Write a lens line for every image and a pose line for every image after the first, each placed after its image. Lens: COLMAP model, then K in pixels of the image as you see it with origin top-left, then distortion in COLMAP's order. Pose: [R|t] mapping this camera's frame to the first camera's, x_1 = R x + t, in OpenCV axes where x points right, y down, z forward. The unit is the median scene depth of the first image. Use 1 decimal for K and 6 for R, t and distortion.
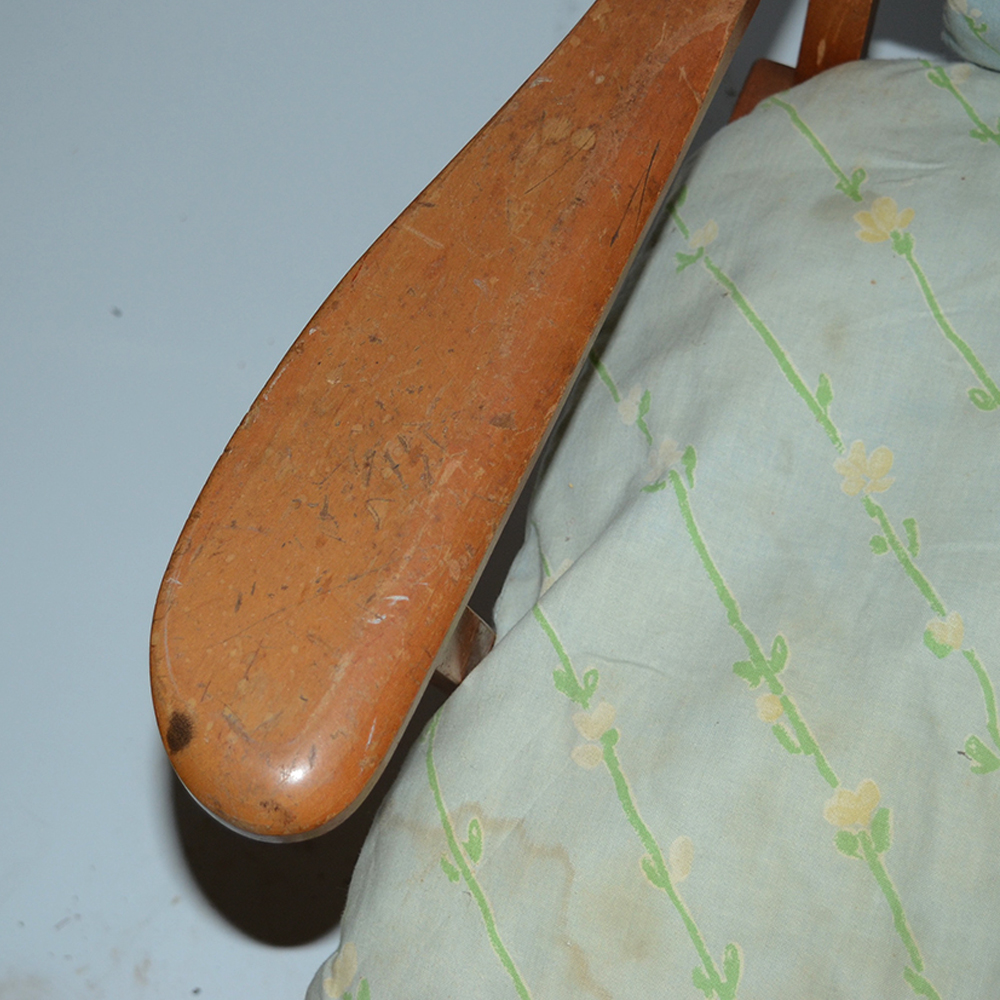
lens RADIAL K [[2451.8, 0, 500.0], [0, 2451.8, 500.0], [0, 0, 1]] dist [-0.040005, -0.042378]
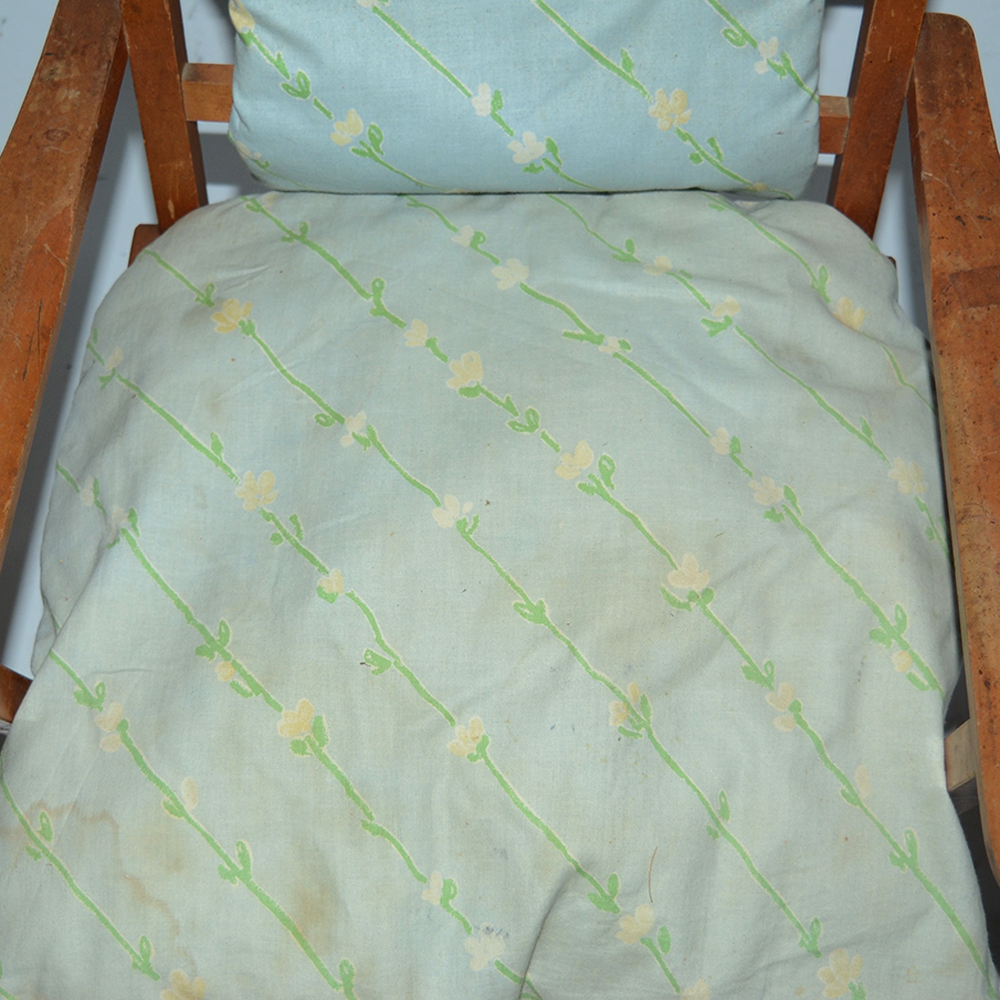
lens RADIAL K [[2042.8, 0, 500.0], [0, 2042.8, 500.0], [0, 0, 1]] dist [-0.050158, -0.023797]
pose [[0.949268, -0.262338, 0.173402, 0.078477], [0.269841, 0.962681, -0.020781, 0.054339], [-0.161479, 0.066517, 0.984632, -0.160555]]
